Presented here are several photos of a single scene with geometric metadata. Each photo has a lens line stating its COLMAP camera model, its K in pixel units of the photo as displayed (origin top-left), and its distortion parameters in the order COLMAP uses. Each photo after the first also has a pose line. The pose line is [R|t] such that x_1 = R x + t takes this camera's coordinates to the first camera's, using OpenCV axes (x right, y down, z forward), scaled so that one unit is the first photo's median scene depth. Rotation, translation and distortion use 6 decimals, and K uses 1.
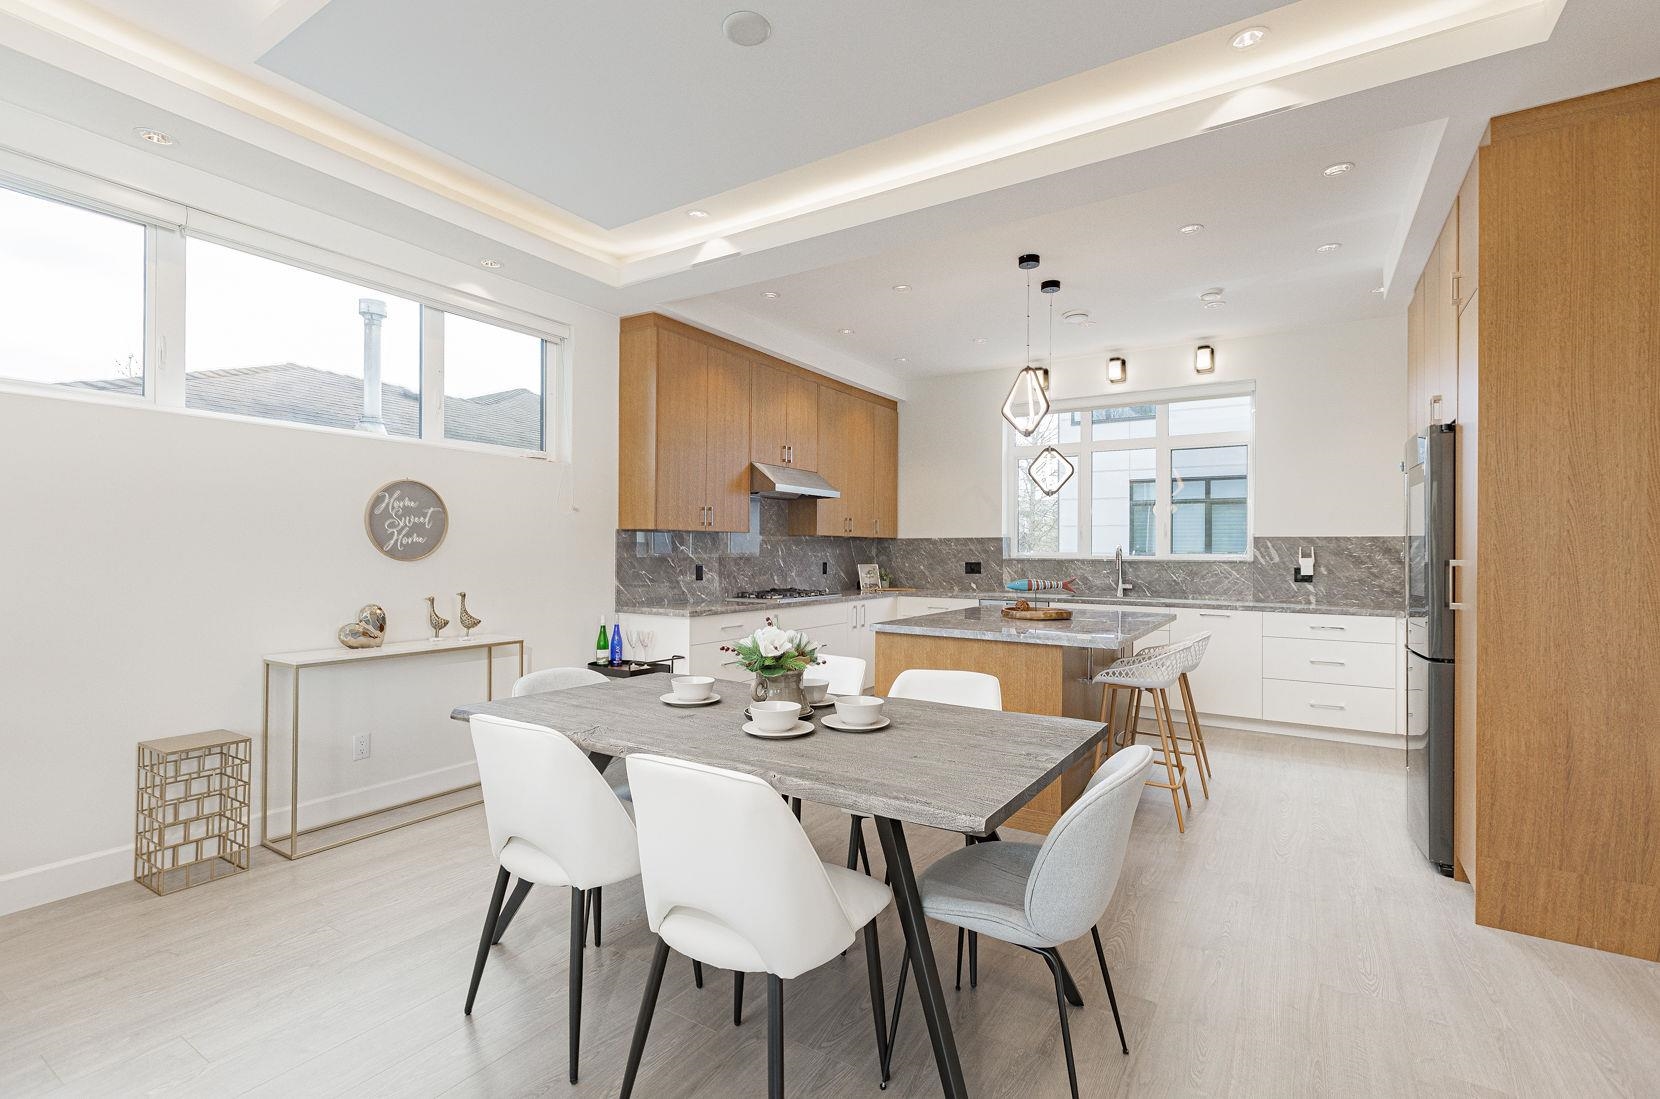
lens RADIAL K [[755.1, 0, 829.0], [0, 755.1, 544.4], [0, 0, 1]] dist [-0.000472, -0.000054]
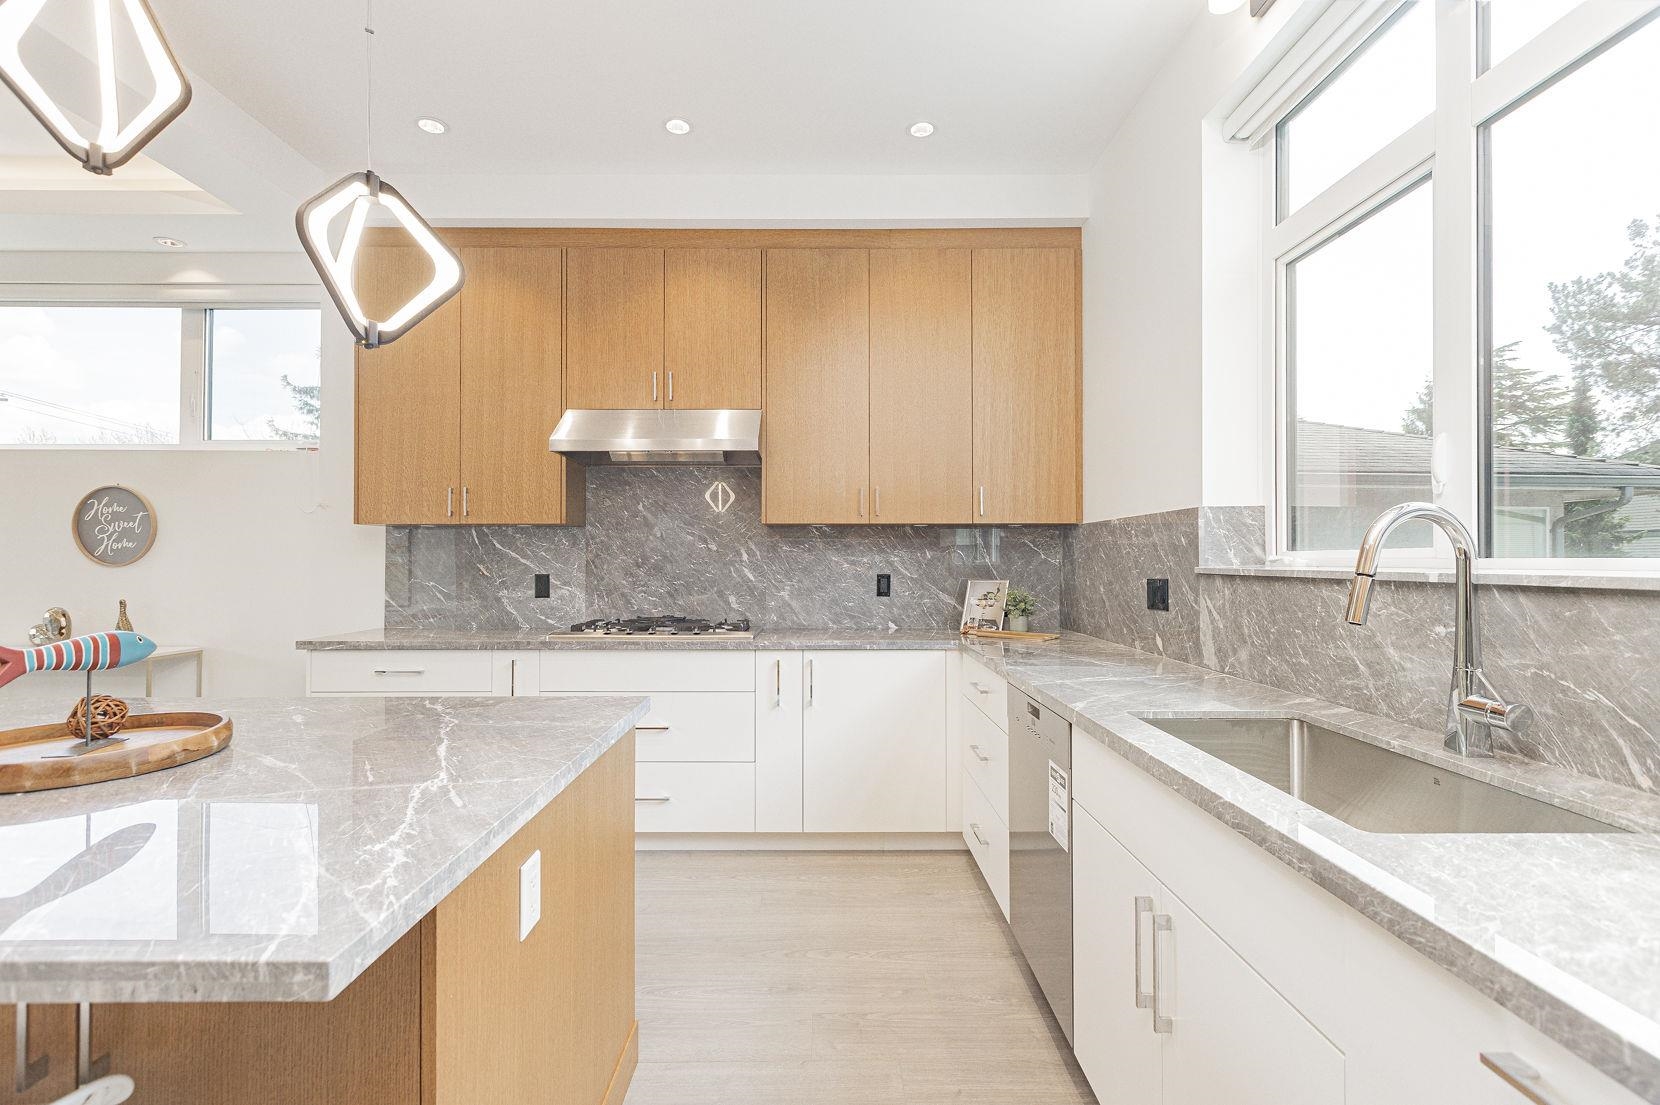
lens RADIAL K [[751.1, 0, 826.7], [0, 751.1, 557.4], [0, 0, 1]] dist [0.002993, -0.000118]
pose [[0.536143, -0.006722, -0.844101, 0.534822], [0.011262, 0.999936, -0.000810, 0.014699], [0.844052, -0.009072, 0.536184, 0.852705]]
